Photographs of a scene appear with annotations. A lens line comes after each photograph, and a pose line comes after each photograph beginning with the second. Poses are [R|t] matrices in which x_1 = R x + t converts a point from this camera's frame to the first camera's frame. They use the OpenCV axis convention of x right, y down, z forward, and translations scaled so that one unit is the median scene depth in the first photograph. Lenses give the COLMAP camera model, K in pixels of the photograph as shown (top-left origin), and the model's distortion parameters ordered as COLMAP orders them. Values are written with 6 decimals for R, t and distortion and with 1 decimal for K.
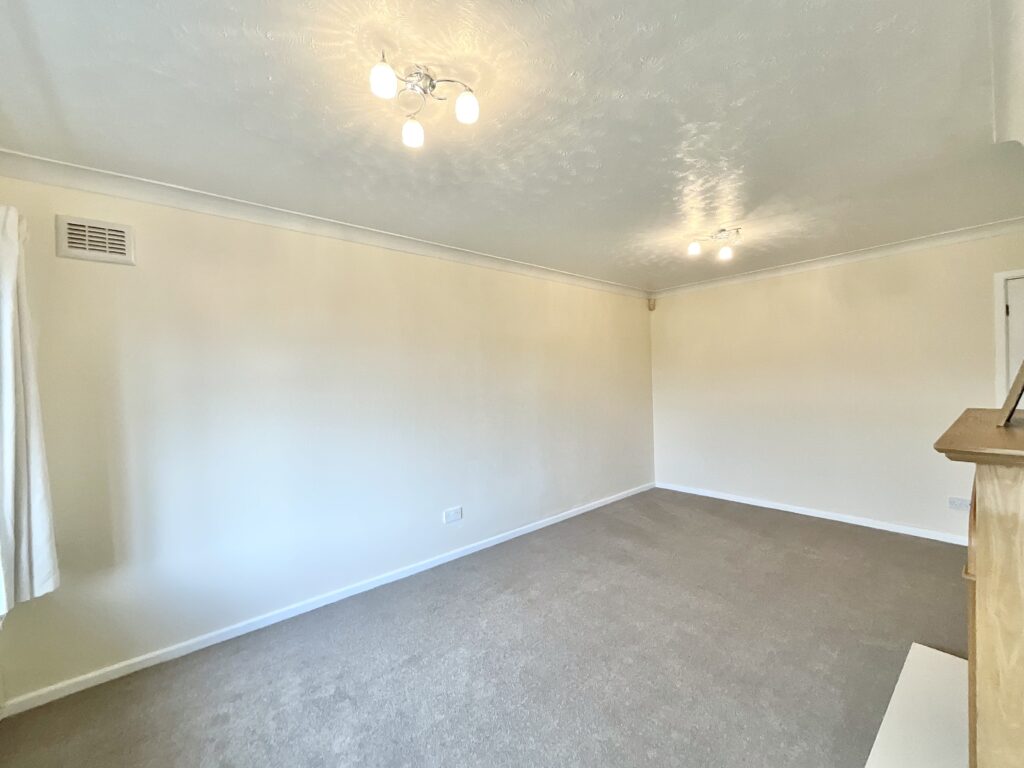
lens RADIAL K [[416.7, 0, 512.0], [0, 416.7, 384.0], [0, 0, 1]] dist [-0.003598, 0.008232]
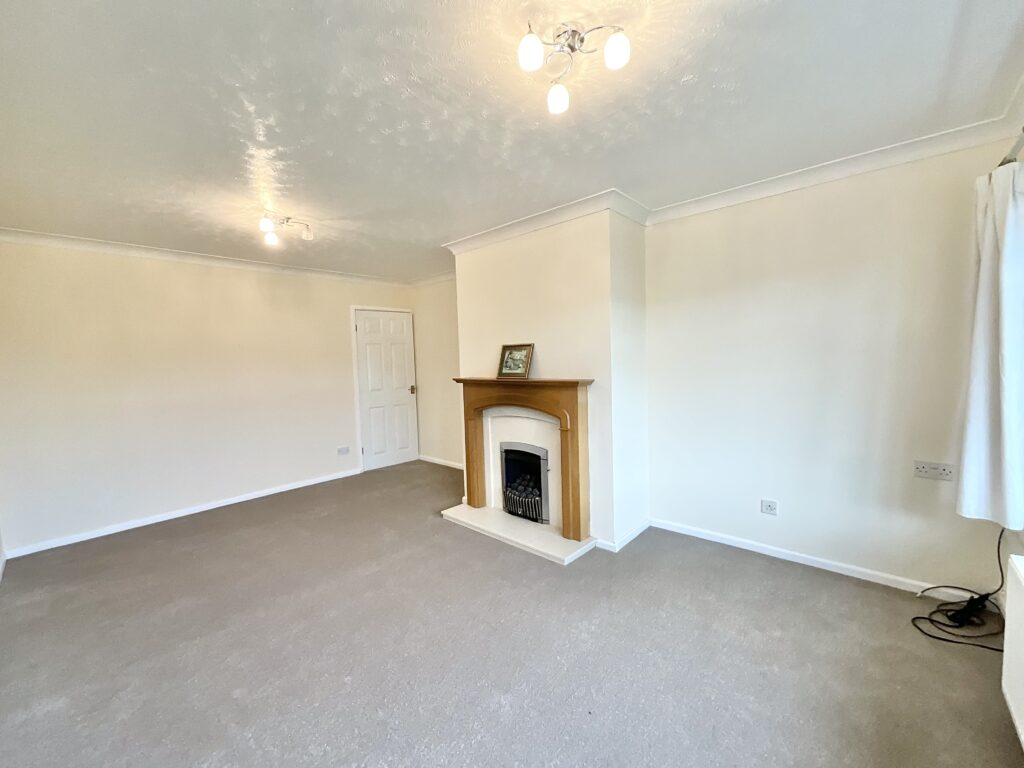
lens RADIAL K [[416.7, 0, 512.0], [0, 416.7, 384.0], [0, 0, 1]] dist [-0.003598, 0.008232]
pose [[-0.126682, -0.030952, 0.991460, -0.558524], [0.047862, 0.998158, 0.037276, 0.015554], [-0.990788, 0.052175, -0.124967, 0.605013]]
